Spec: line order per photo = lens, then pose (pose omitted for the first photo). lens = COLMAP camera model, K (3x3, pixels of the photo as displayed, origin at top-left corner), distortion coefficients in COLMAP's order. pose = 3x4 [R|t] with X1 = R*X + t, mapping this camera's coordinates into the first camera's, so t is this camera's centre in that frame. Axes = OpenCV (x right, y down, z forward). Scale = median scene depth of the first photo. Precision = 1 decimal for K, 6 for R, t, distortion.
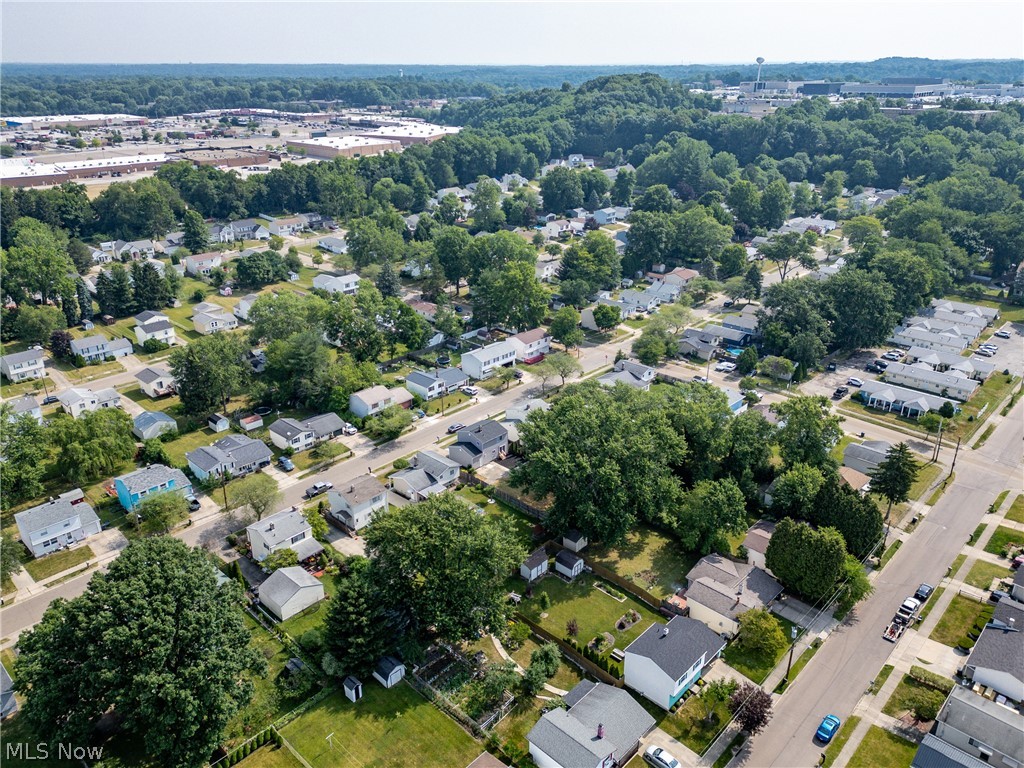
lens RADIAL K [[731.4, 0, 512.0], [0, 731.4, 384.0], [0, 0, 1]] dist [0.088000, -0.092454]
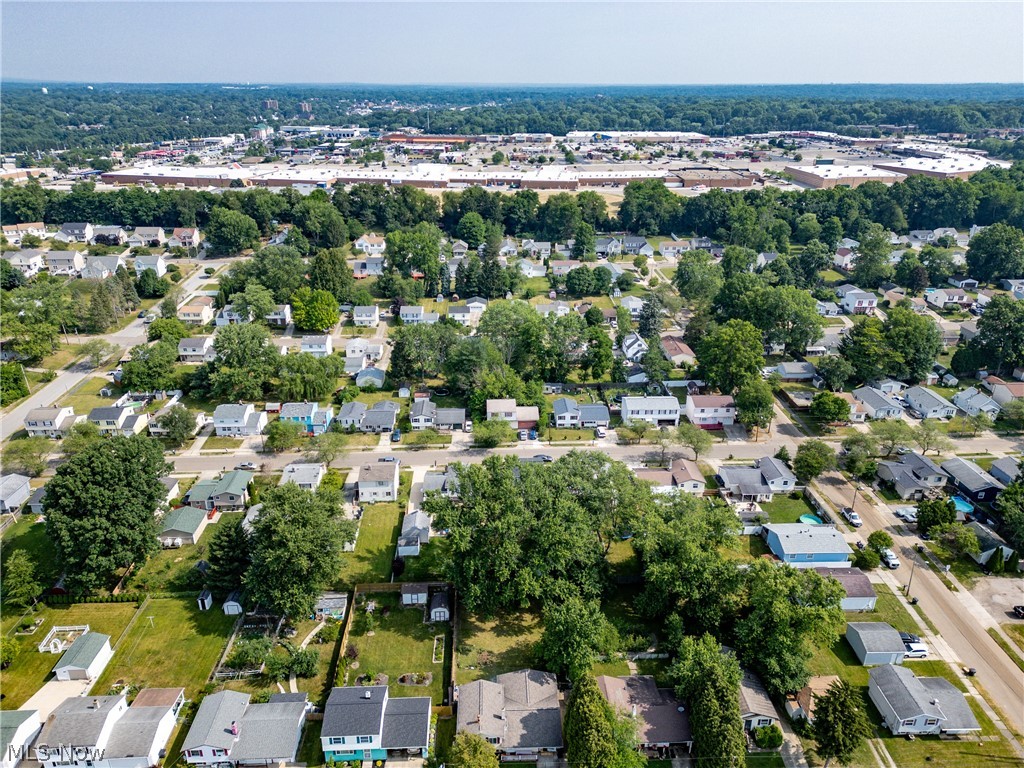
lens RADIAL K [[712.6, 0, 512.0], [0, 712.6, 384.0], [0, 0, 1]] dist [0.079257, -0.081095]
pose [[0.719664, 0.272207, -0.638739, 0.334906], [-0.280614, 0.955494, 0.091031, -0.079466], [0.635090, 0.113727, 0.764020, 0.132870]]
